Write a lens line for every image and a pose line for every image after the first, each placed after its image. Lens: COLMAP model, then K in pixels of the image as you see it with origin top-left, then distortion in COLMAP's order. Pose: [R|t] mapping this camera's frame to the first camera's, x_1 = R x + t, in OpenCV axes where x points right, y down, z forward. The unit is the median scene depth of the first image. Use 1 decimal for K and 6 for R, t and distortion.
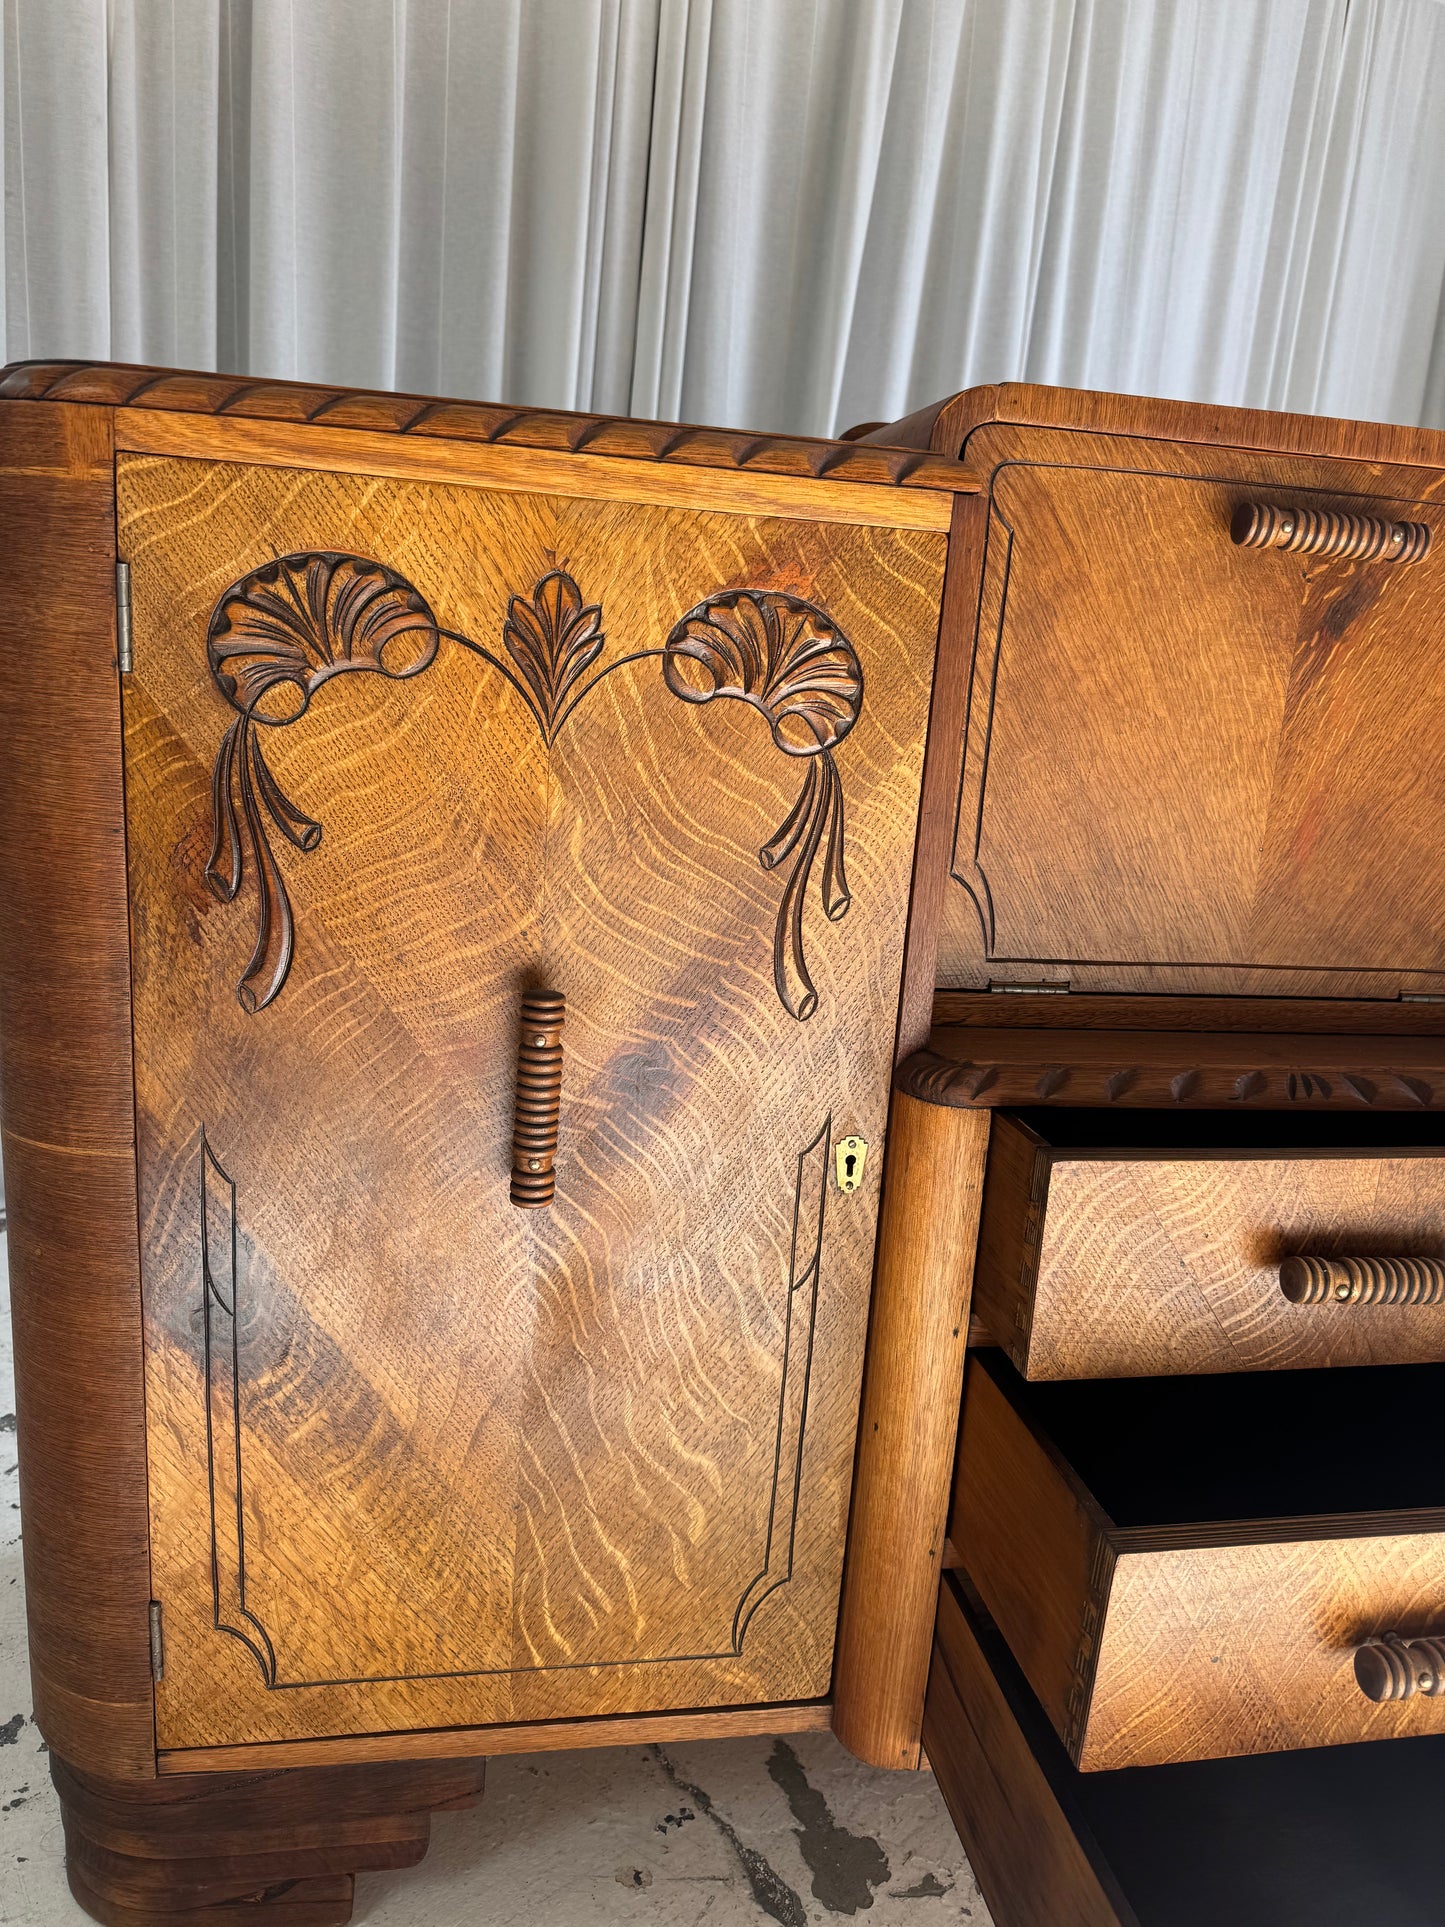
lens RADIAL K [[1434.0, 0, 724.4], [0, 1434.0, 969.5], [0, 0, 1]] dist [0.048521, -0.079492]
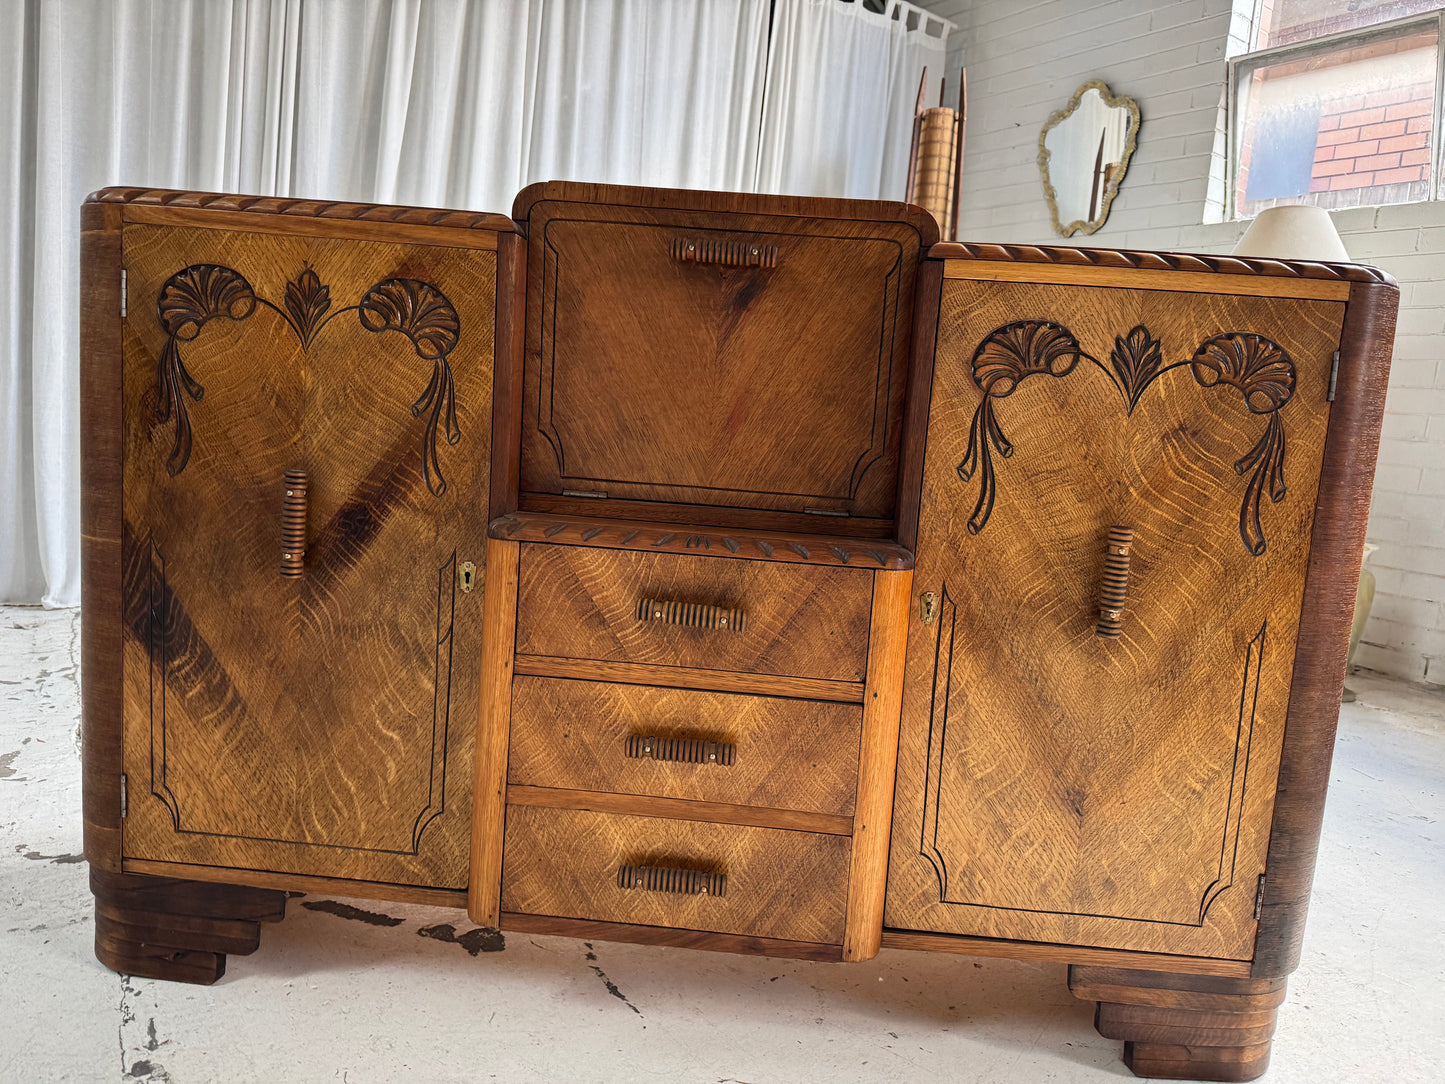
lens RADIAL K [[1075.4, 0, 716.3], [0, 1075.4, 539.9], [0, 0, 1]] dist [0.048521, -0.079492]
pose [[0.971289, 0.027643, -0.236291, 0.764529], [-0.058410, 0.990535, -0.124215, 0.252354], [0.230620, 0.134451, 0.963710, -0.317995]]
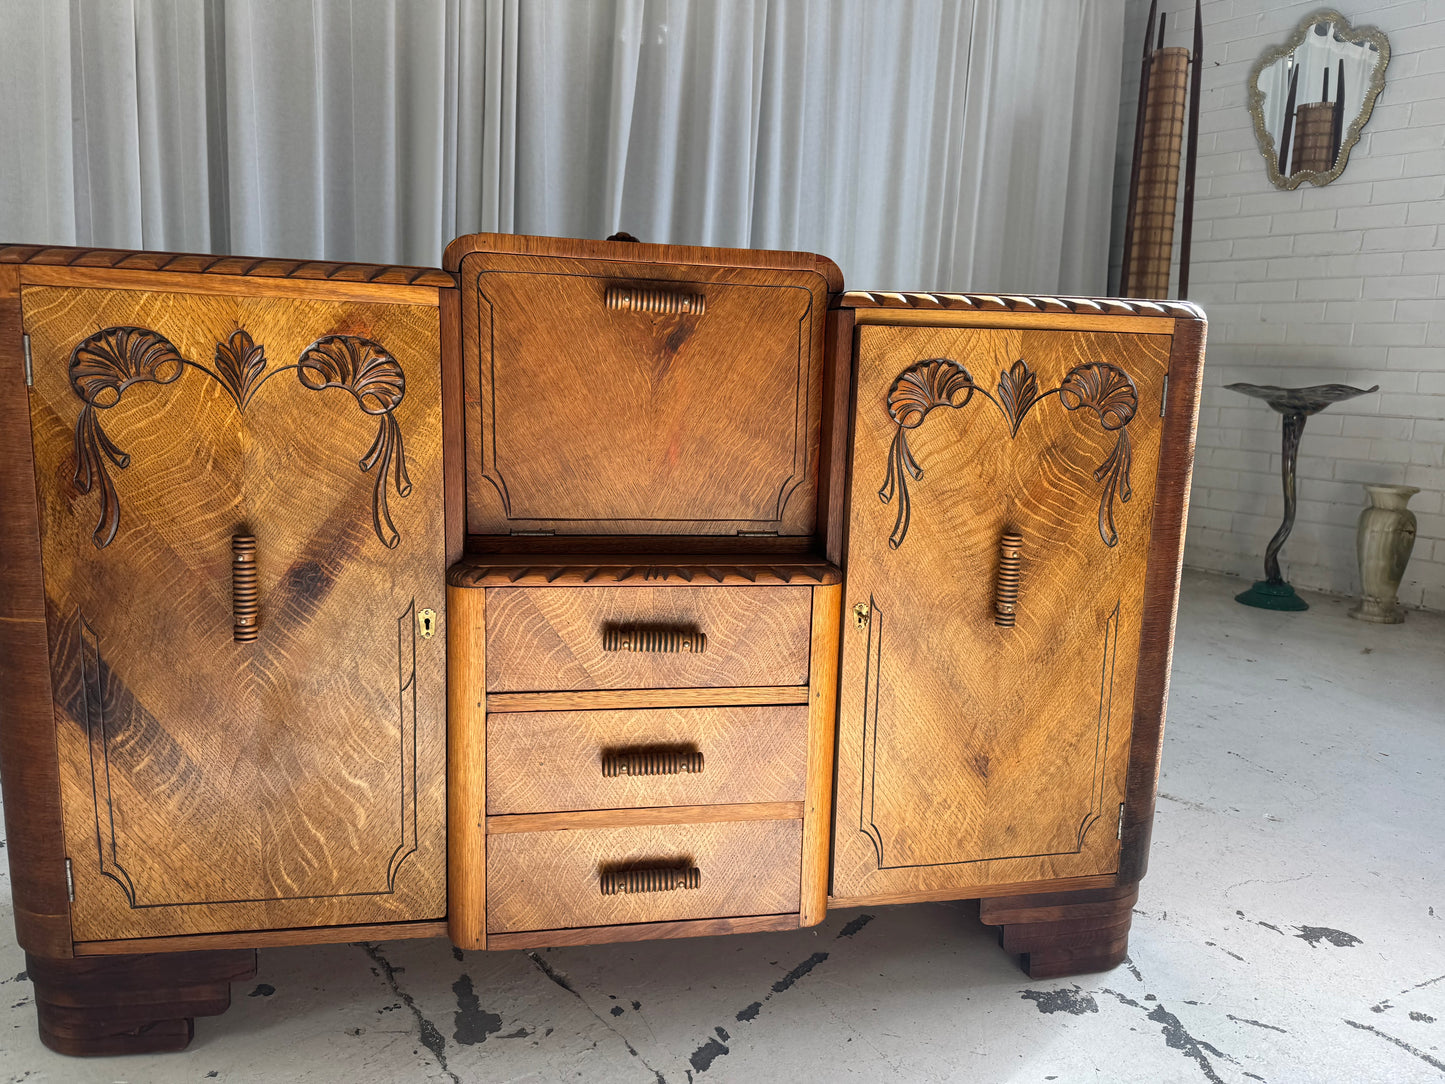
lens RADIAL K [[1075.4, 0, 735.2], [0, 1075.4, 553.5], [0, 0, 1]] dist [0.048521, -0.079492]
pose [[0.999316, -0.036916, 0.002226, 0.520839], [0.036982, 0.997164, -0.065545, 0.156596], [0.000200, 0.065583, 0.997847, -0.488502]]
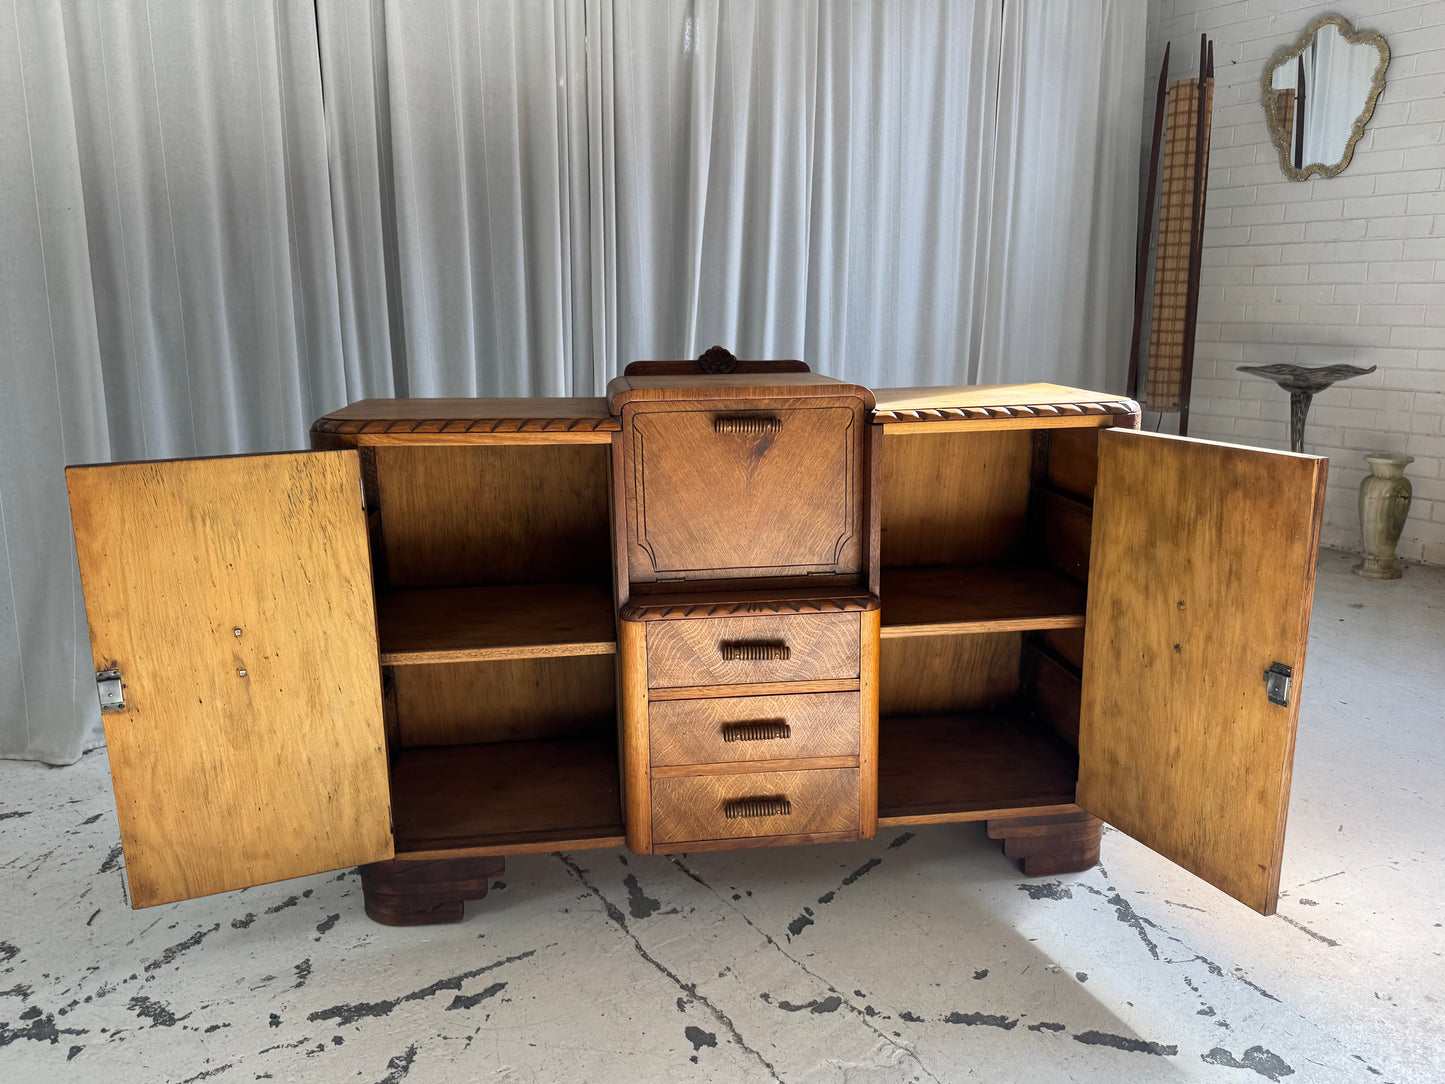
lens RADIAL K [[1075.4, 0, 716.3], [0, 1075.4, 525.1], [0, 0, 1]] dist [0.048521, -0.079492]
pose [[0.994565, -0.069034, -0.077943, 0.520565], [0.066285, 0.997103, -0.037321, -0.012865], [0.080294, 0.031951, 0.996259, -1.266014]]
